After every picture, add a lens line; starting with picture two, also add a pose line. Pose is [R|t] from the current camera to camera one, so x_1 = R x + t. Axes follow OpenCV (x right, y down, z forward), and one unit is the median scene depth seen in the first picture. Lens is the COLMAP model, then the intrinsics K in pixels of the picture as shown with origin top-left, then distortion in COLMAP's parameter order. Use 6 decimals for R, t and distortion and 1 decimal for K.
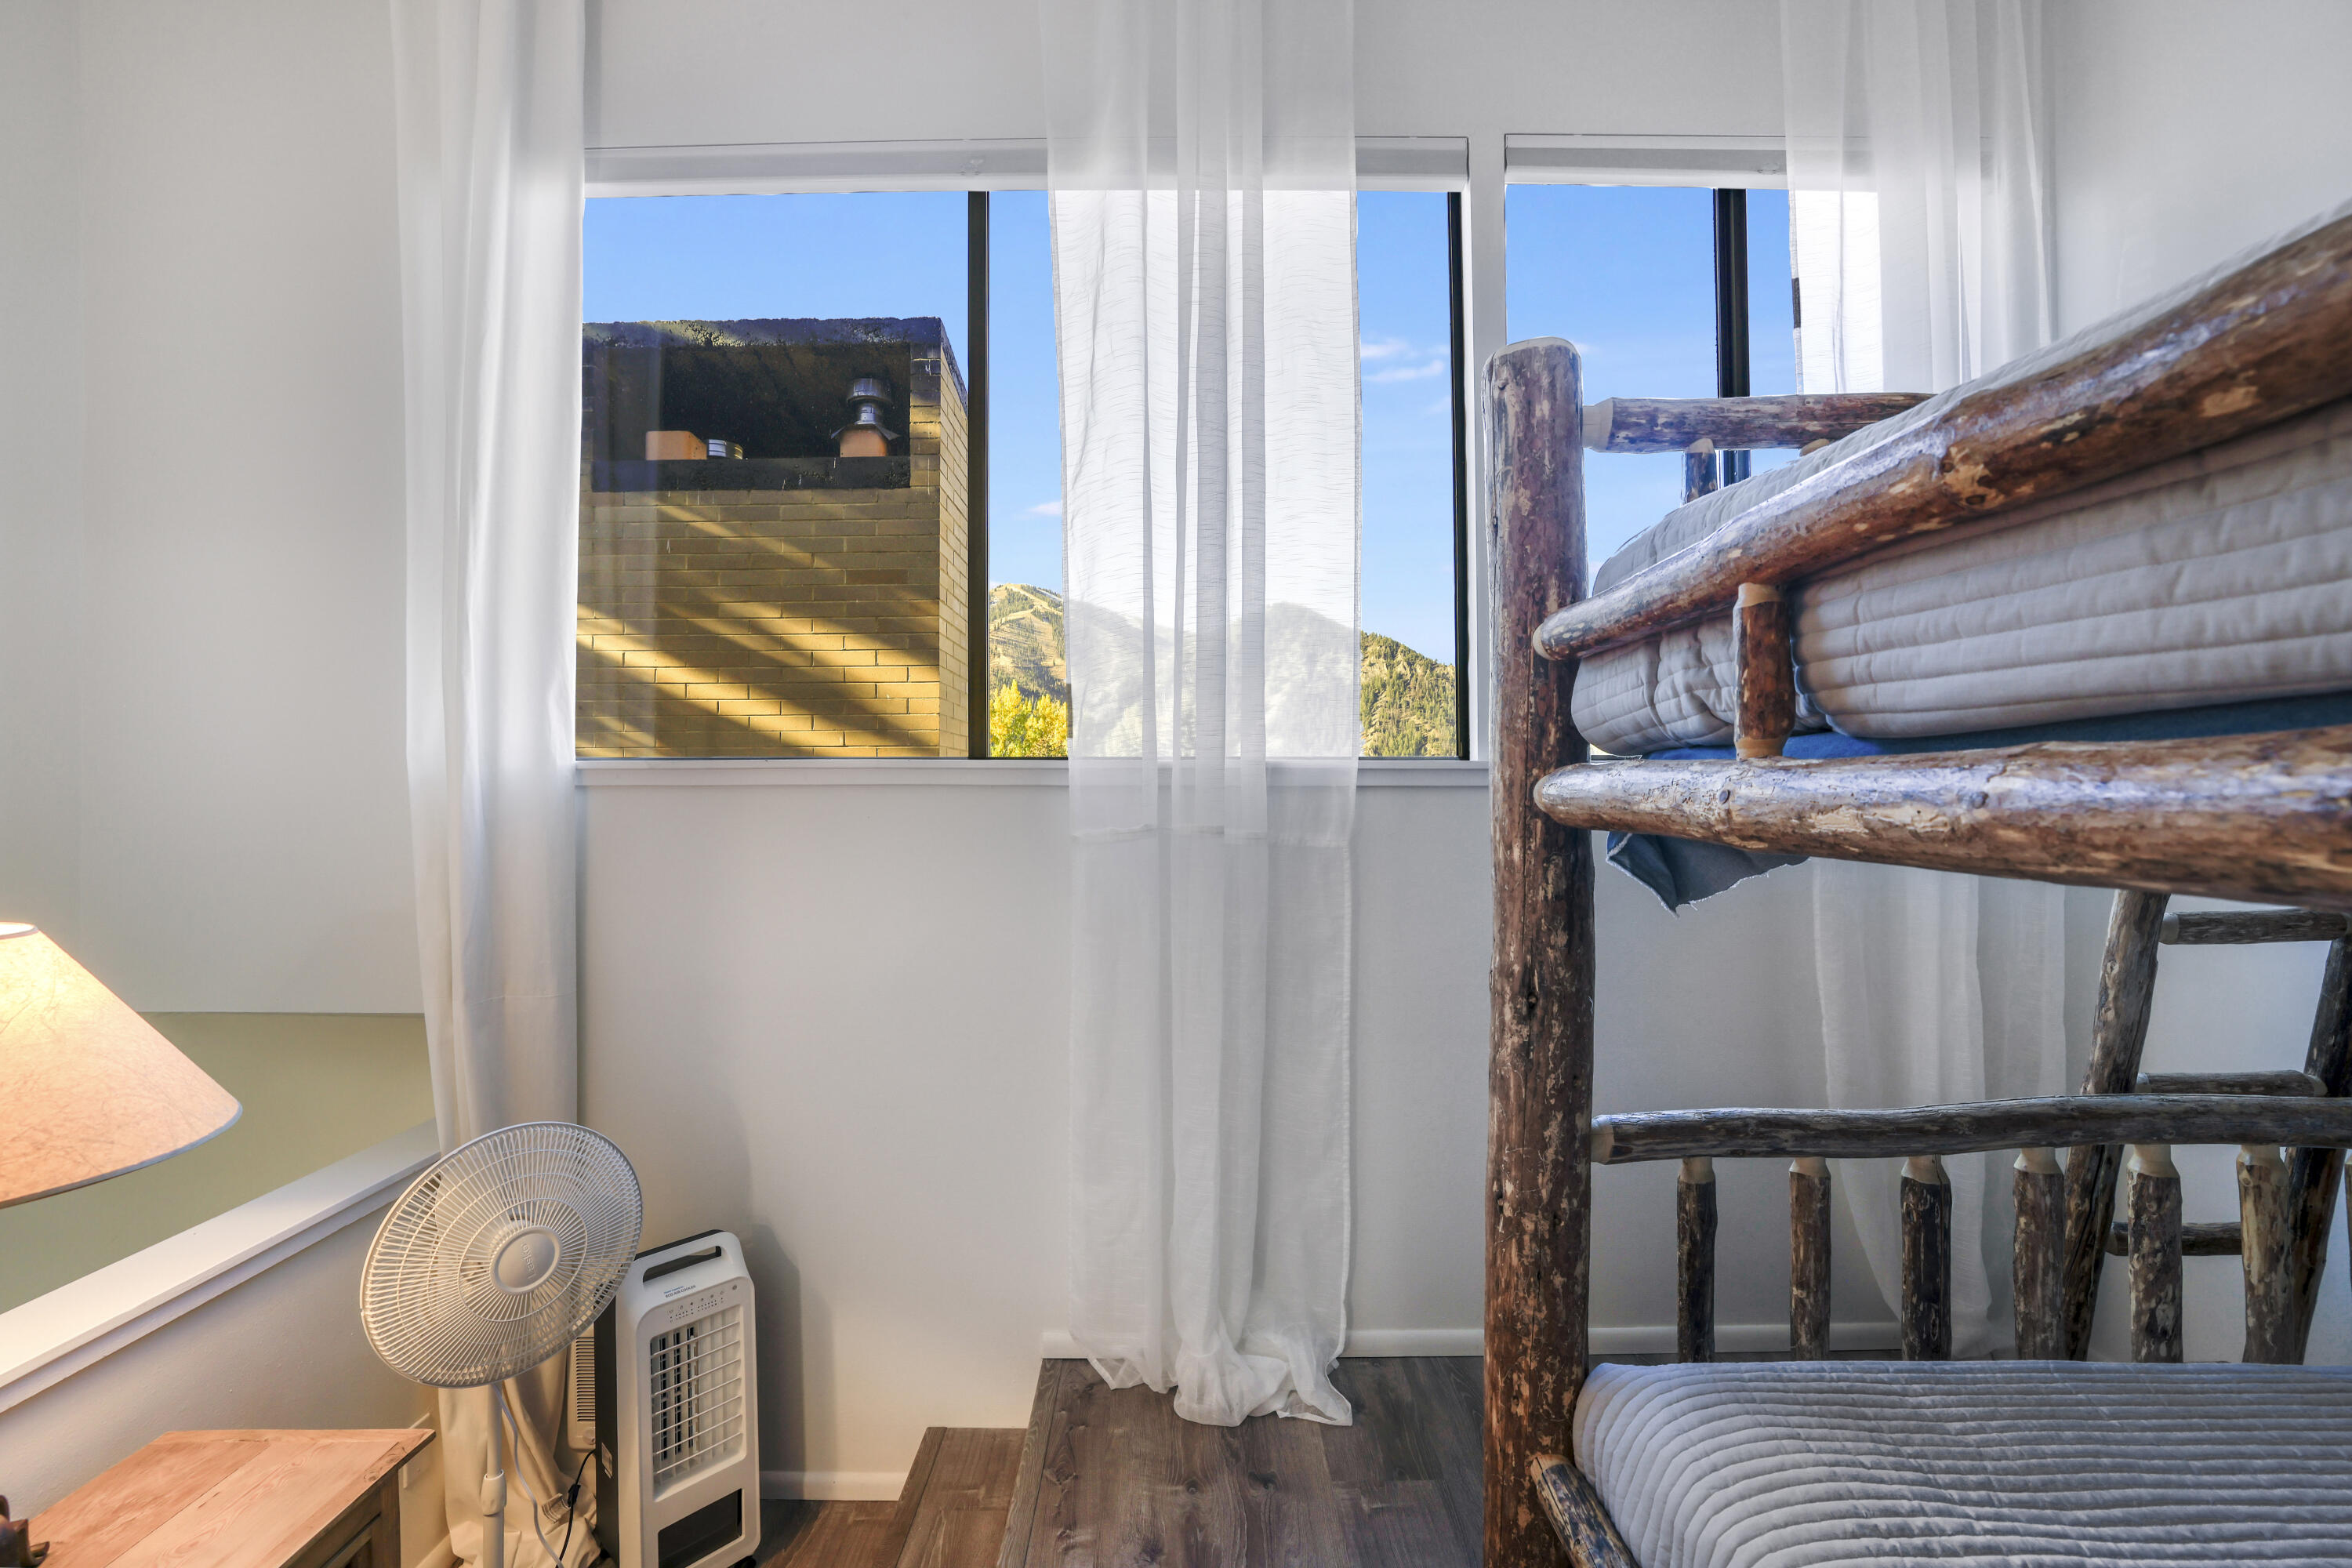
lens RADIAL K [[1011.0, 0, 1181.7], [0, 1011.0, 791.1], [0, 0, 1]] dist [-0.016027, 0.000312]
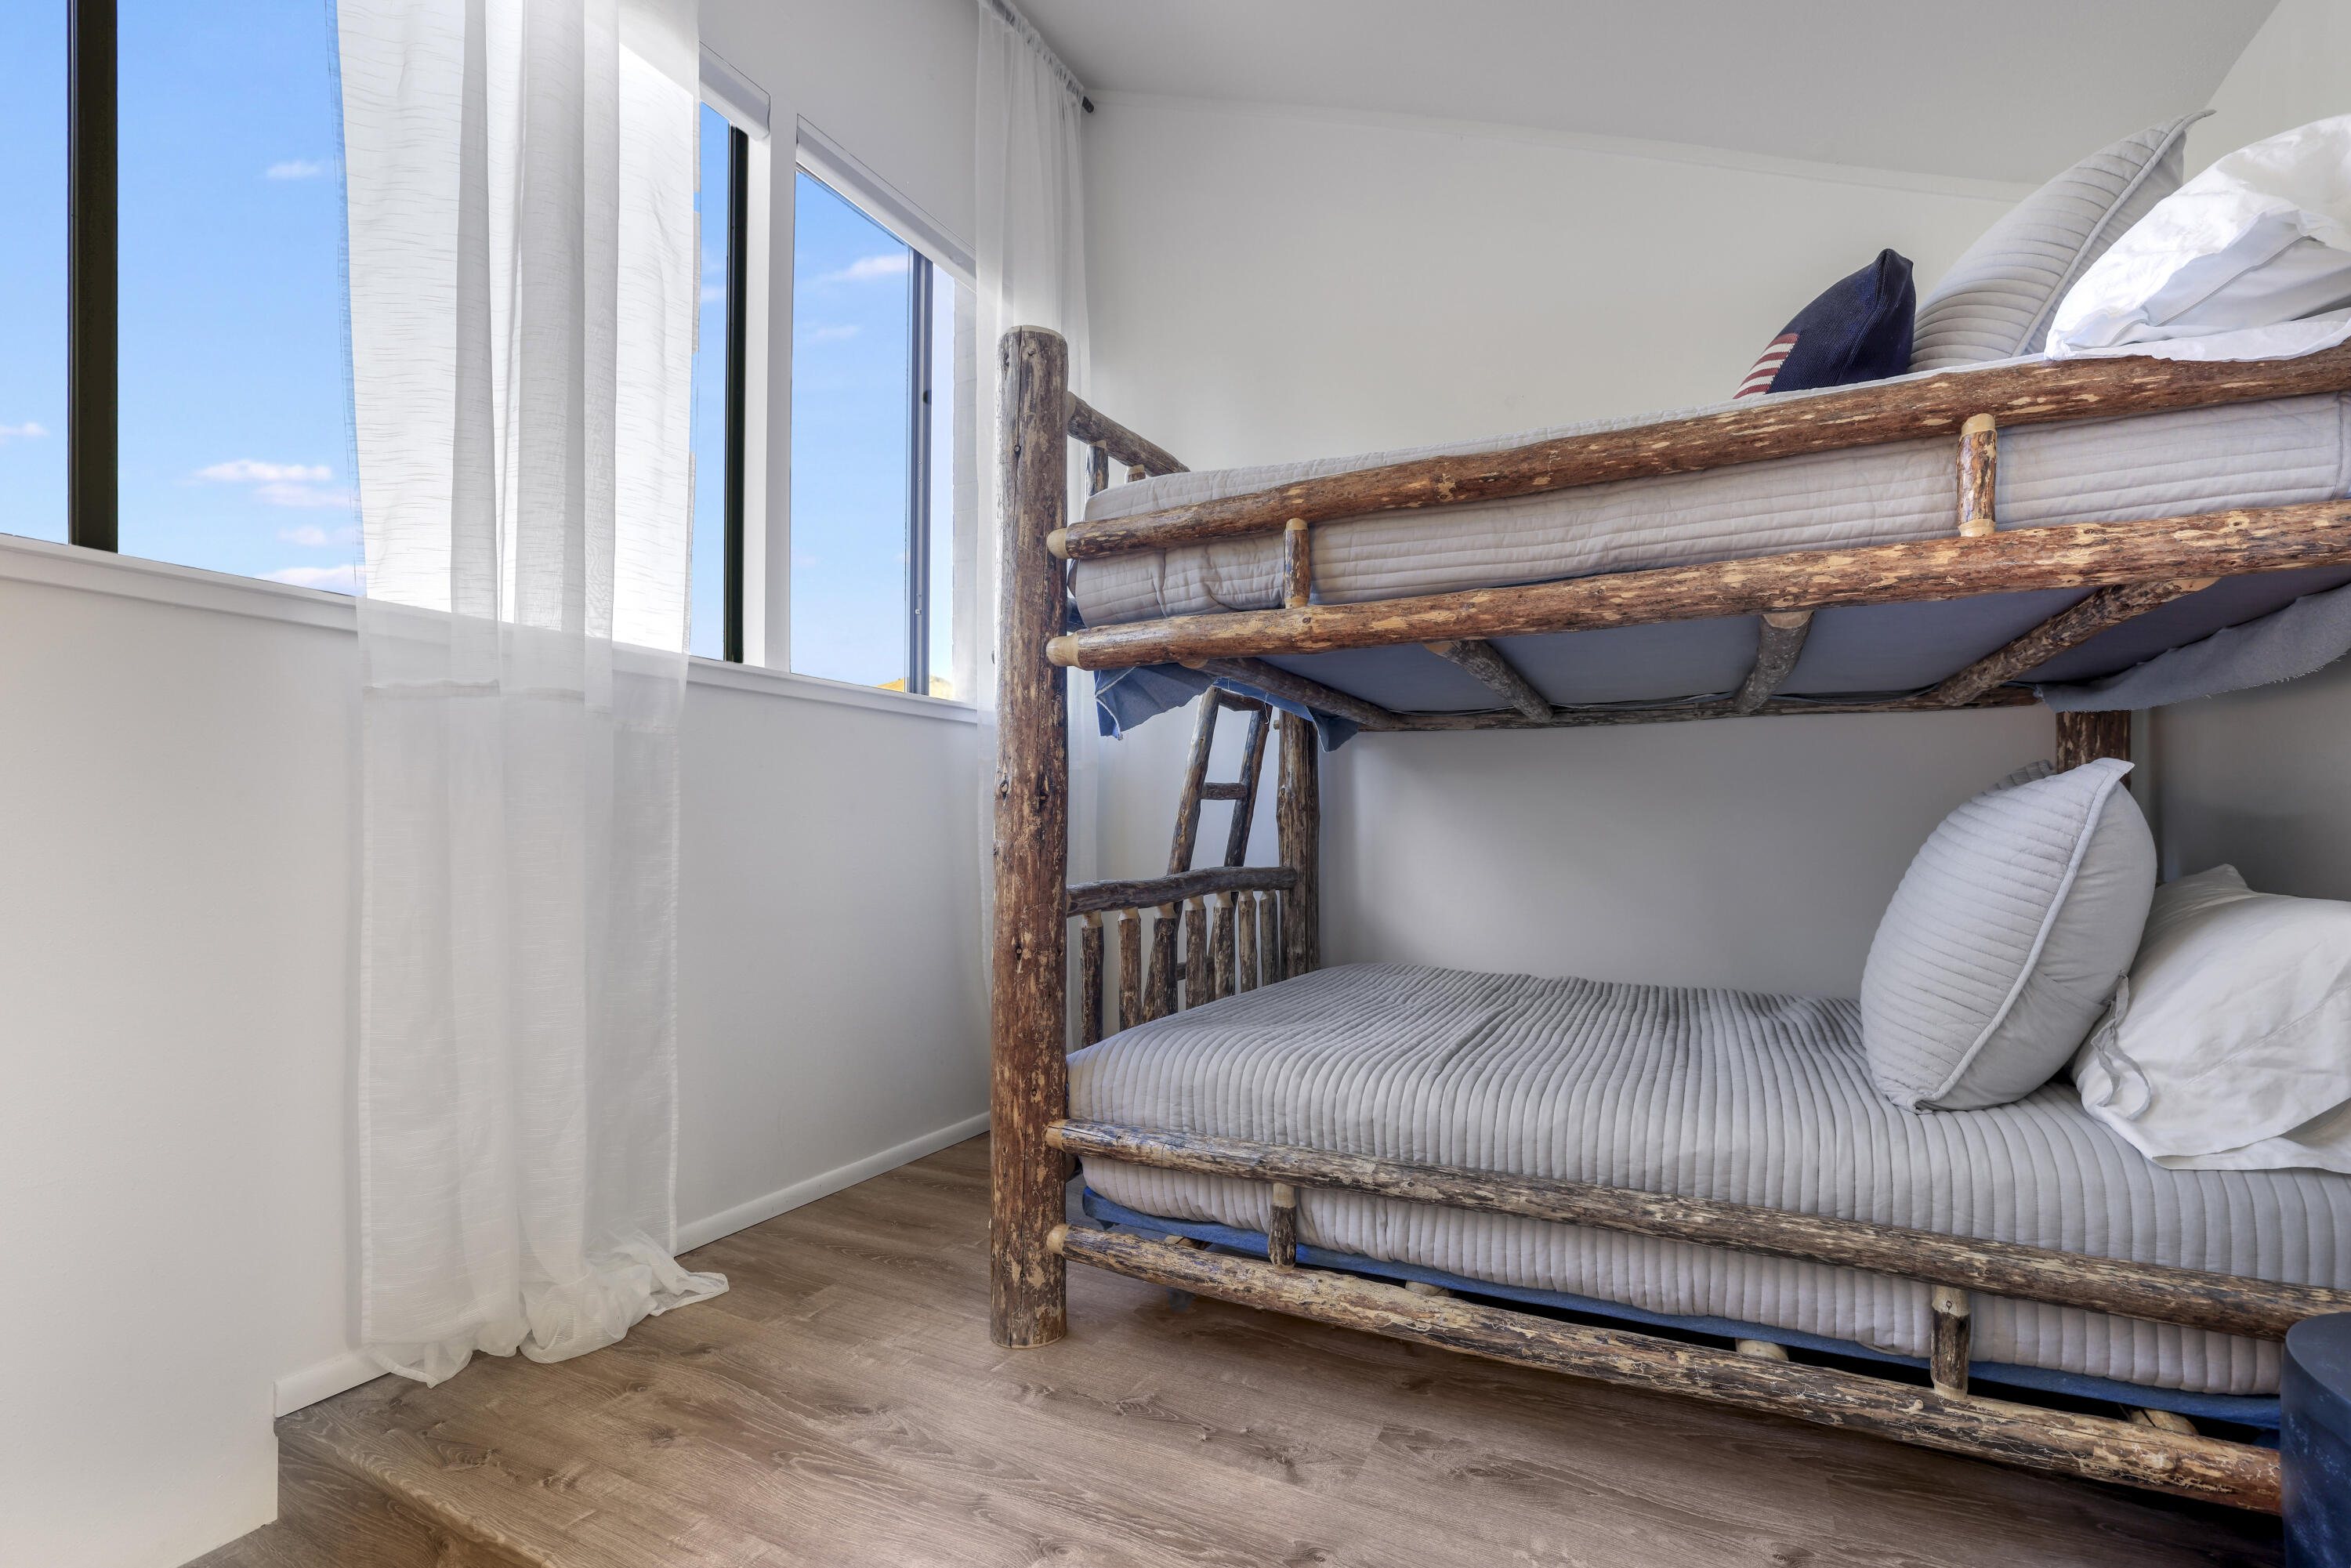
lens RADIAL K [[1010.6, 0, 1190.9], [0, 1010.6, 794.6], [0, 0, 1]] dist [-0.016027, 0.000312]
pose [[0.478100, 0.020866, 0.878058, -0.779823], [-0.002011, 0.999741, -0.022662, 0.233916], [-0.878303, 0.009069, 0.478018, 0.153474]]
